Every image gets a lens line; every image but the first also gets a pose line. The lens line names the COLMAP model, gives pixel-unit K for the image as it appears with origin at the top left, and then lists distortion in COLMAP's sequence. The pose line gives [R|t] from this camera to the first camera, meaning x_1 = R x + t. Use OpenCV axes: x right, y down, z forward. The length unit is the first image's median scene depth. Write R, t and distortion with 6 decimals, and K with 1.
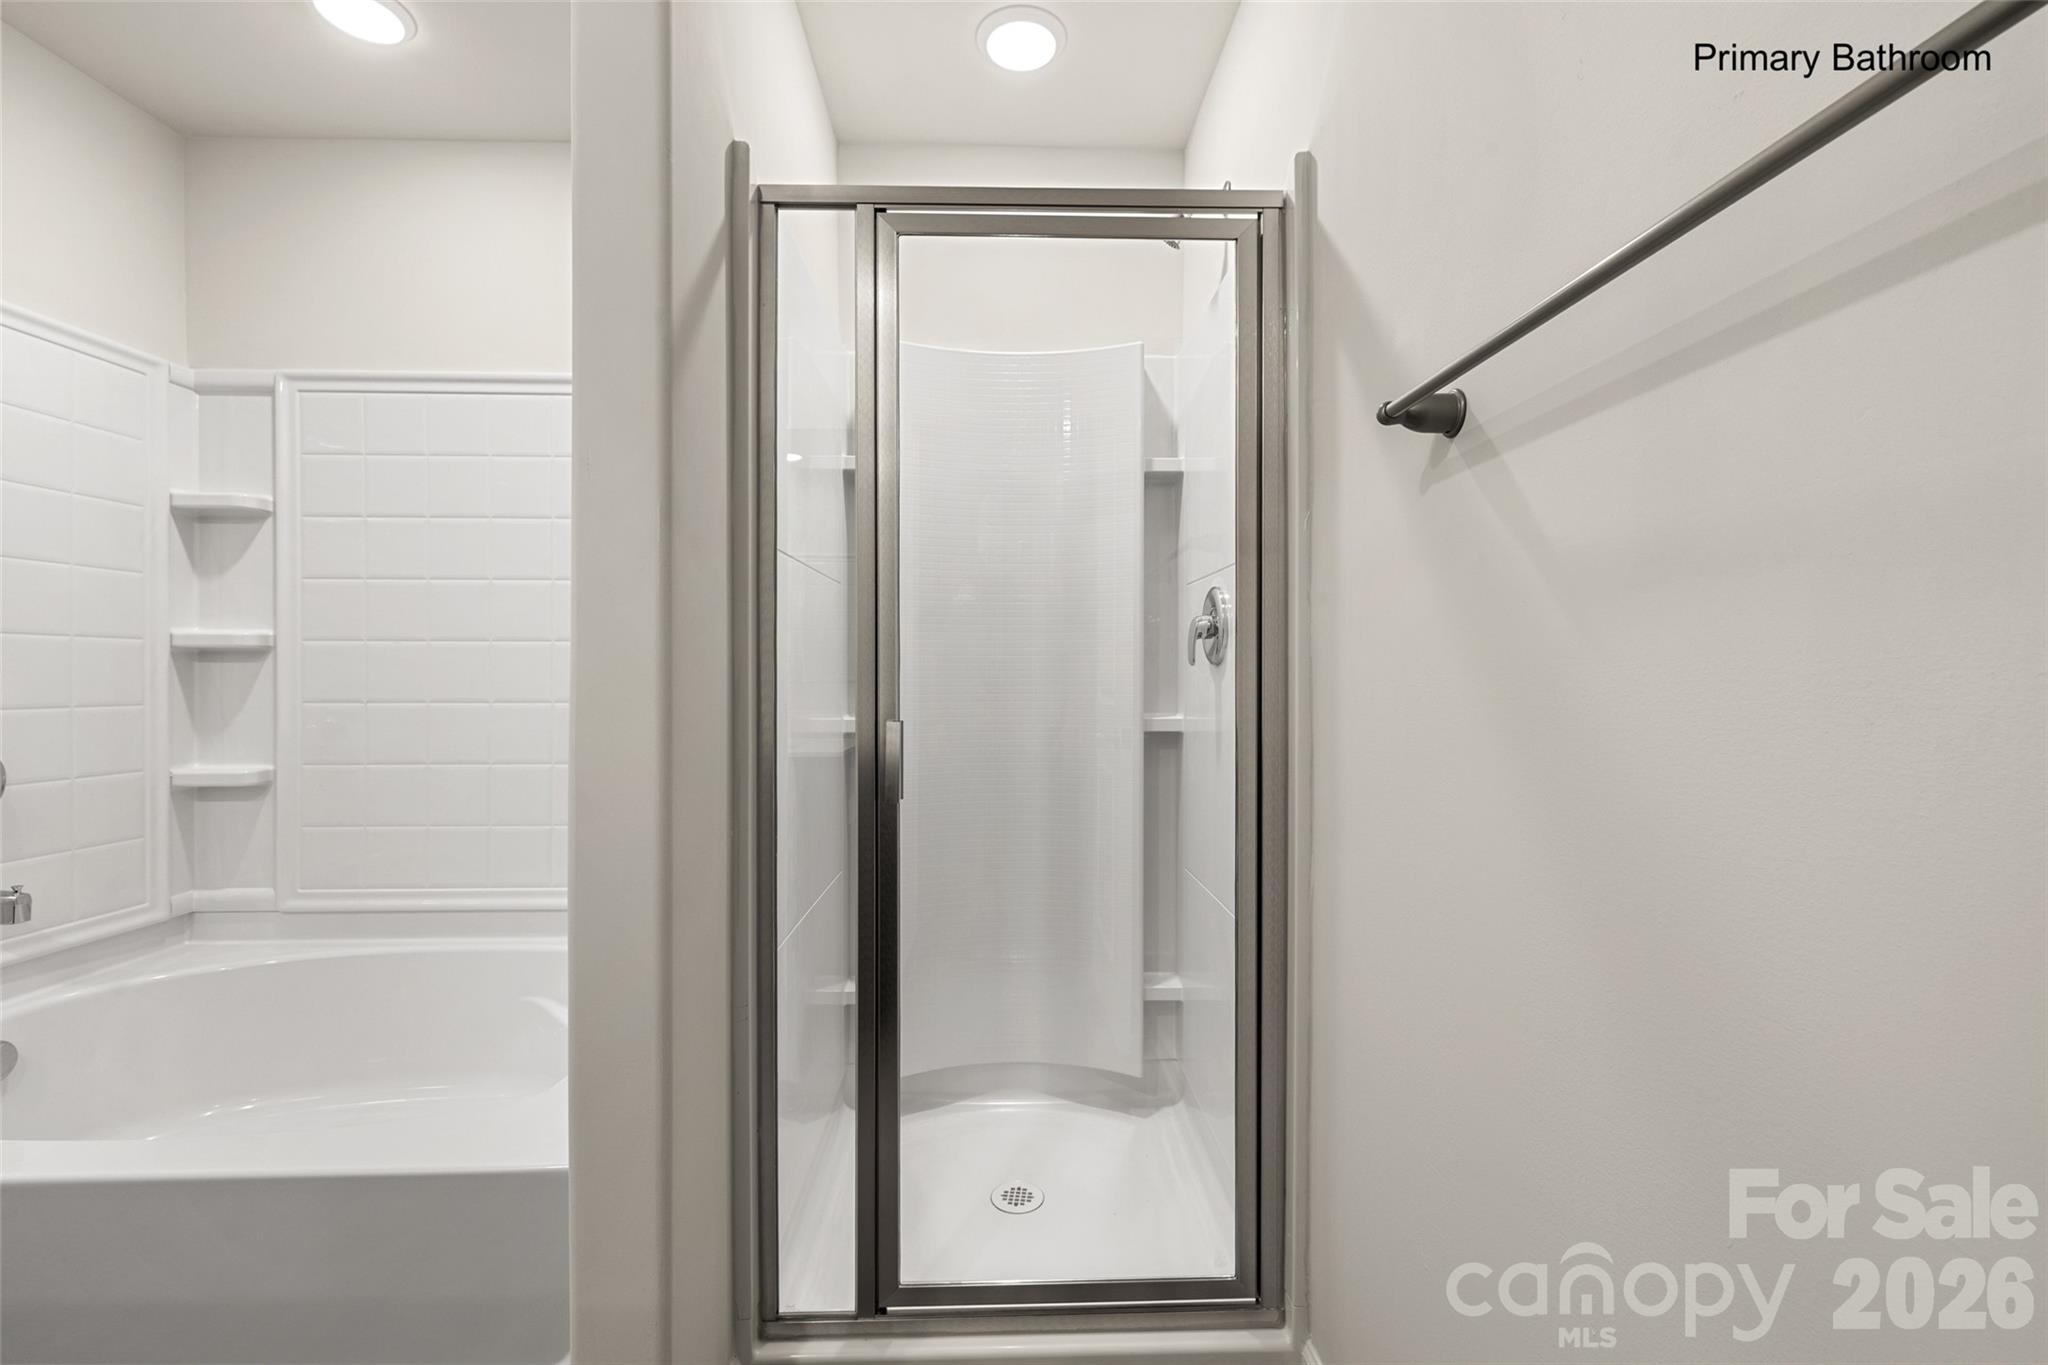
lens RADIAL K [[864.9, 0, 1025.9], [0, 864.9, 688.1], [0, 0, 1]] dist [0.000531, 0.000200]
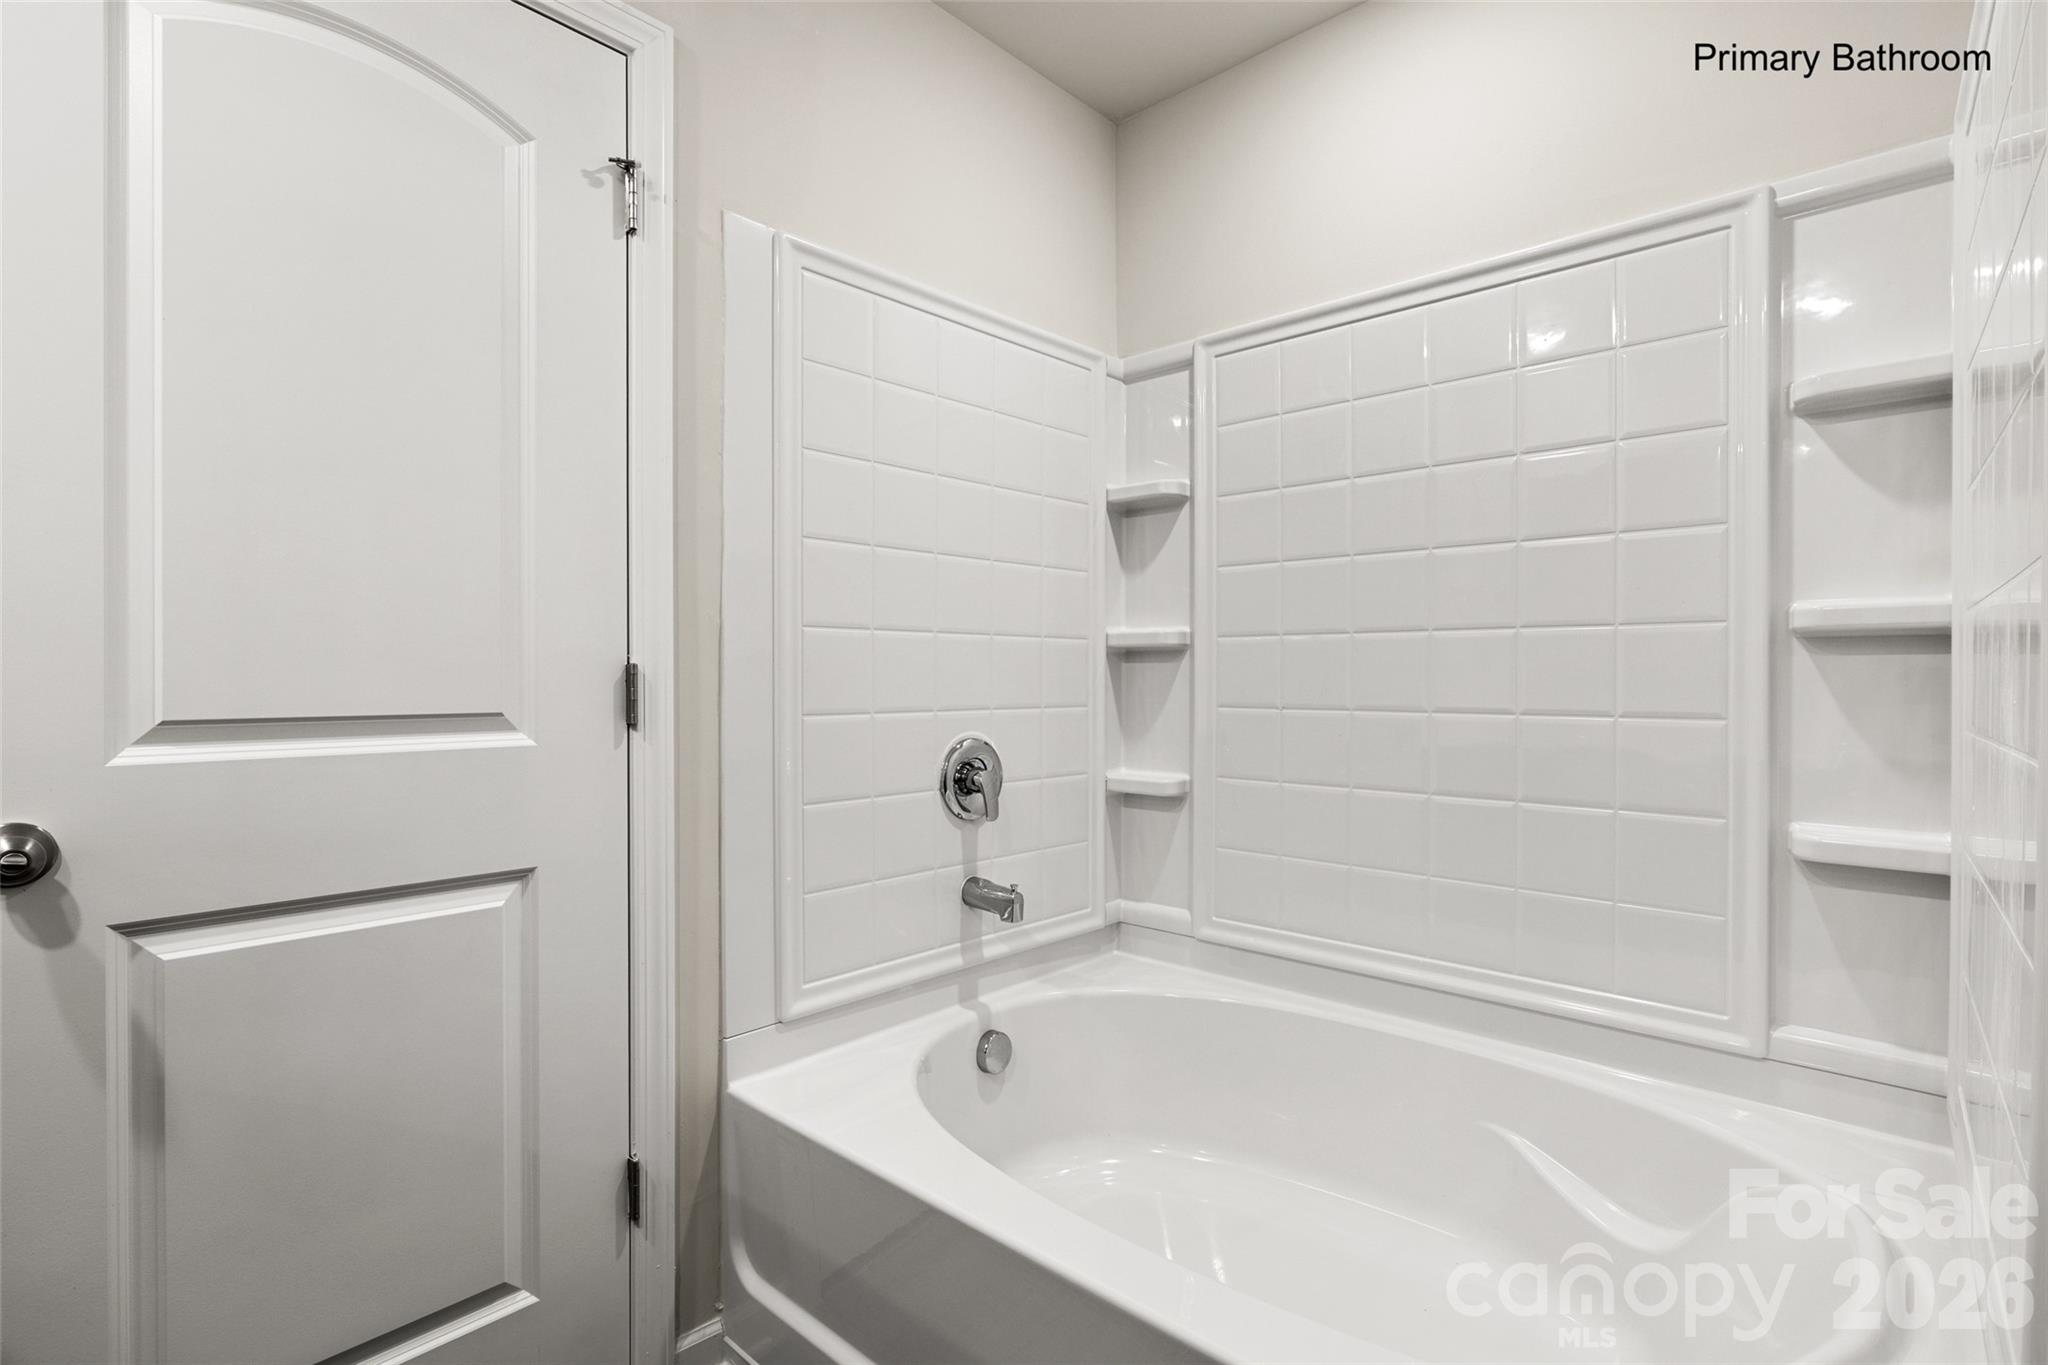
lens RADIAL K [[970.9, 0, 1027.3], [0, 970.9, 686.0], [0, 0, 1]] dist [0.002421, -0.002096]
pose [[0.724105, 0.007459, -0.689650, -0.293154], [-0.006424, 0.999971, 0.004070, -0.007523], [0.689660, 0.001483, 0.724132, 0.145922]]
